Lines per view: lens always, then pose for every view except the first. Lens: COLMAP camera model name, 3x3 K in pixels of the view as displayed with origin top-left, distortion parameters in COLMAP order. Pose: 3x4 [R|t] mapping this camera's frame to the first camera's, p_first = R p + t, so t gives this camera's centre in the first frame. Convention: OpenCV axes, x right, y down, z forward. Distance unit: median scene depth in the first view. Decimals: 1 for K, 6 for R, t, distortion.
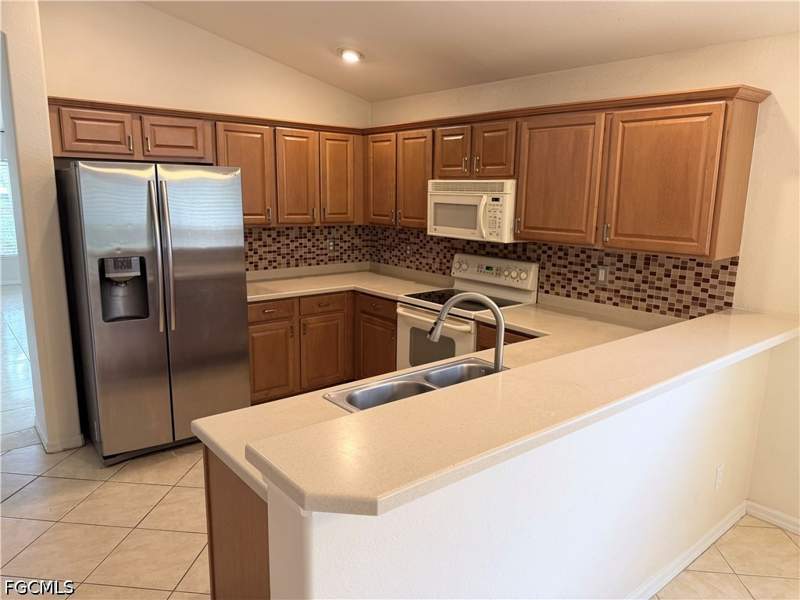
lens RADIAL K [[570.5, 0, 400.0], [0, 570.5, 300.0], [0, 0, 1]] dist [0.091985, -0.001870]
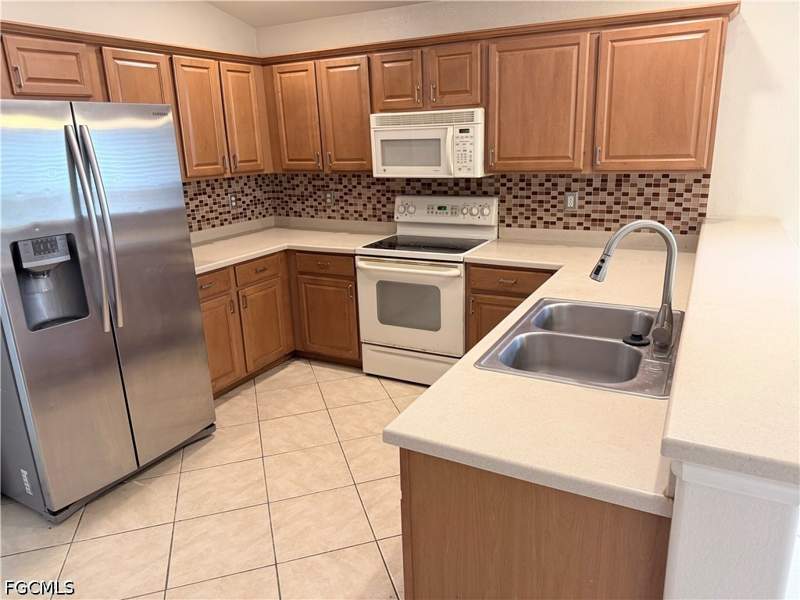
lens RADIAL K [[576.2, 0, 399.6], [0, 576.2, 284.4], [0, 0, 1]] dist [0.108913, -0.108326]
pose [[0.924598, -0.143437, 0.352910, -0.286986], [0.122679, 0.989166, 0.080628, -0.017510], [-0.360651, -0.031253, 0.932177, 0.147030]]
